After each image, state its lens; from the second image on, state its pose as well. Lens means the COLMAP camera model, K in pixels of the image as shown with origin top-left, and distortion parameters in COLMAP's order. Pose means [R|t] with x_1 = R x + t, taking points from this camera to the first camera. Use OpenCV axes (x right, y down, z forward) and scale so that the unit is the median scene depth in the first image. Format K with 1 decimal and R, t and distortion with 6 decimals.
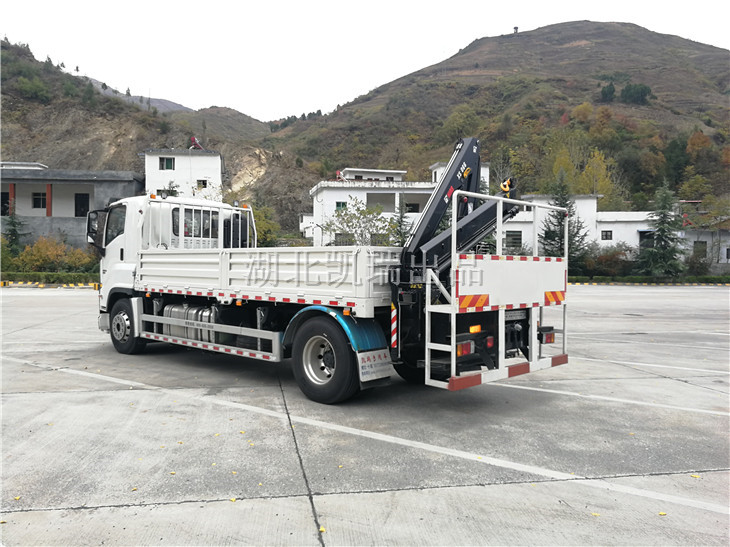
lens RADIAL K [[587.1, 0, 366.2], [0, 587.1, 274.3], [0, 0, 1]] dist [0.017161, -0.037373]
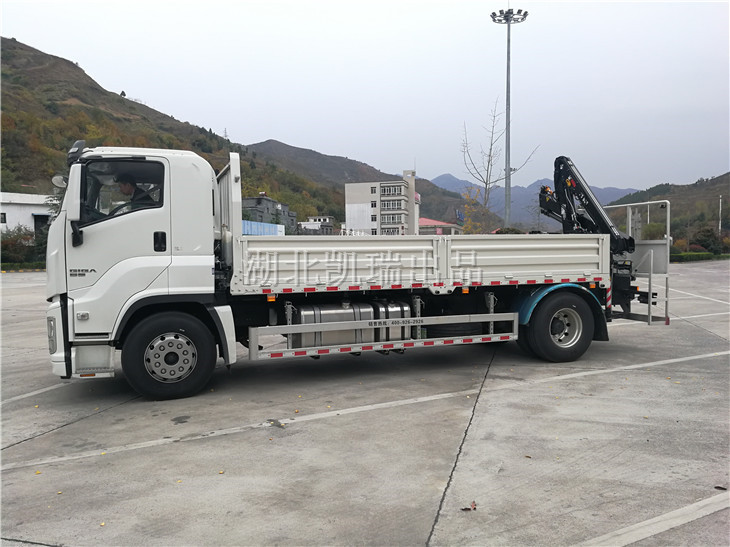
lens RADIAL K [[587.1, 0, 365.0], [0, 587.1, 274.0], [0, 0, 1]] dist [0.017161, -0.037373]
pose [[0.462651, -0.053030, 0.884953, -1.160010], [0.030134, 0.998573, 0.044085, -0.027694], [-0.886028, 0.006271, 0.463589, 0.689389]]
